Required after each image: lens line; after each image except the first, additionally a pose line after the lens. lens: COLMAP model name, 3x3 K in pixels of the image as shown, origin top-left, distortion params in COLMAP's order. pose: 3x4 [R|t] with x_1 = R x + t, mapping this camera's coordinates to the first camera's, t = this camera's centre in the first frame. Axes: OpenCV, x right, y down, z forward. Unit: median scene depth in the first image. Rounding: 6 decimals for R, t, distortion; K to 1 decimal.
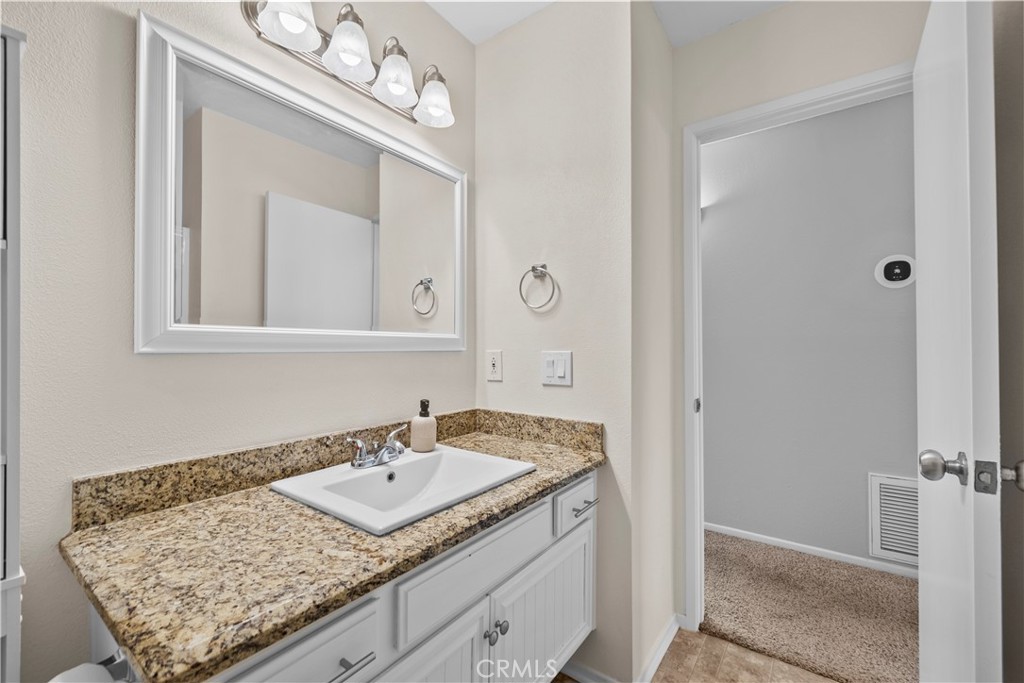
lens RADIAL K [[425.3, 0, 508.1], [0, 425.3, 343.9], [0, 0, 1]] dist [0.000083, -0.000068]
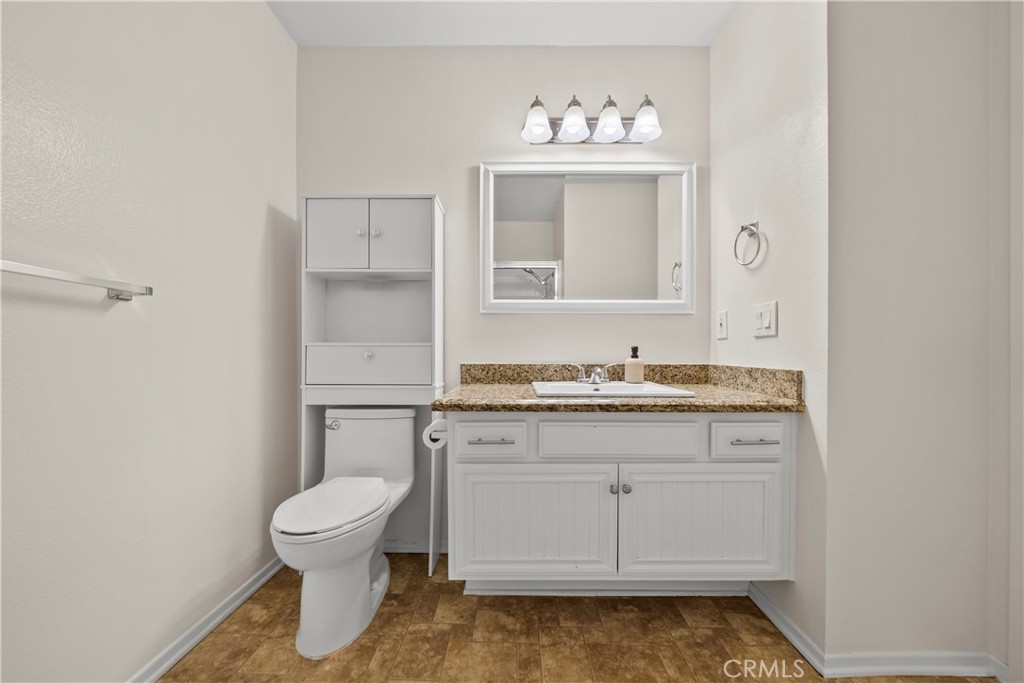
lens RADIAL K [[371.6, 0, 512.6], [0, 371.6, 355.1], [0, 0, 1]] dist [-0.000207, -0.000087]
pose [[0.587907, 0.003795, -0.808920, 0.655803], [0.004147, 0.999962, 0.007705, 0.180595], [0.808918, -0.007884, 0.587869, -0.025276]]
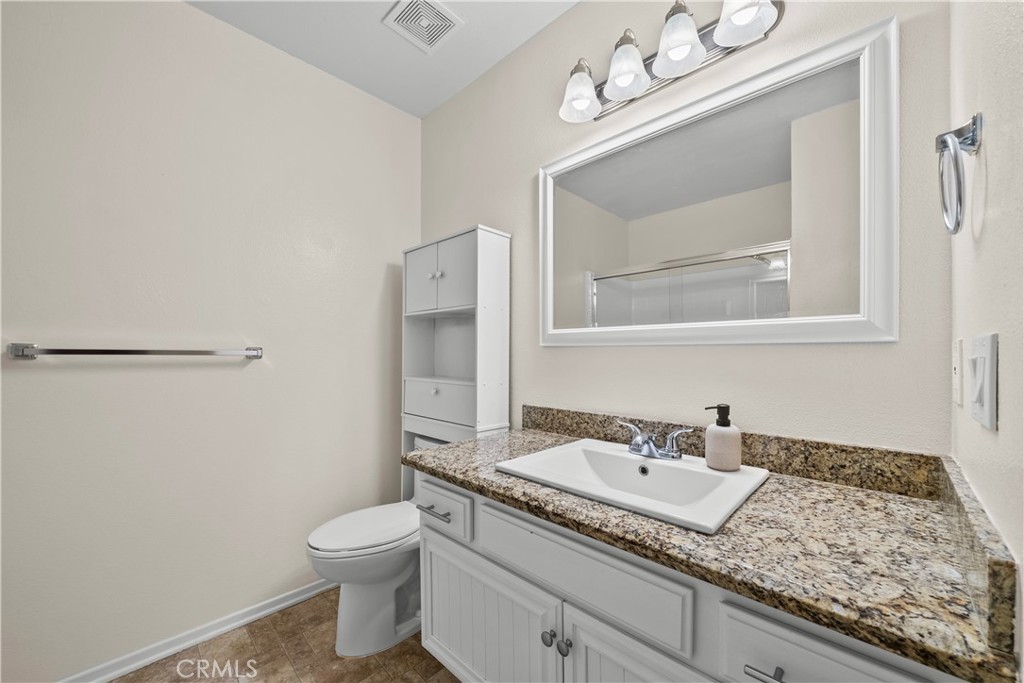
lens RADIAL K [[390.0, 0, 510.8], [0, 390.0, 354.0], [0, 0, 1]] dist [-0.002340, -0.000296]
pose [[-0.139892, 0.000451, -0.990167, 0.695562], [0.005751, 0.999983, -0.000357, 0.043893], [0.990150, -0.005745, -0.139892, 0.865915]]
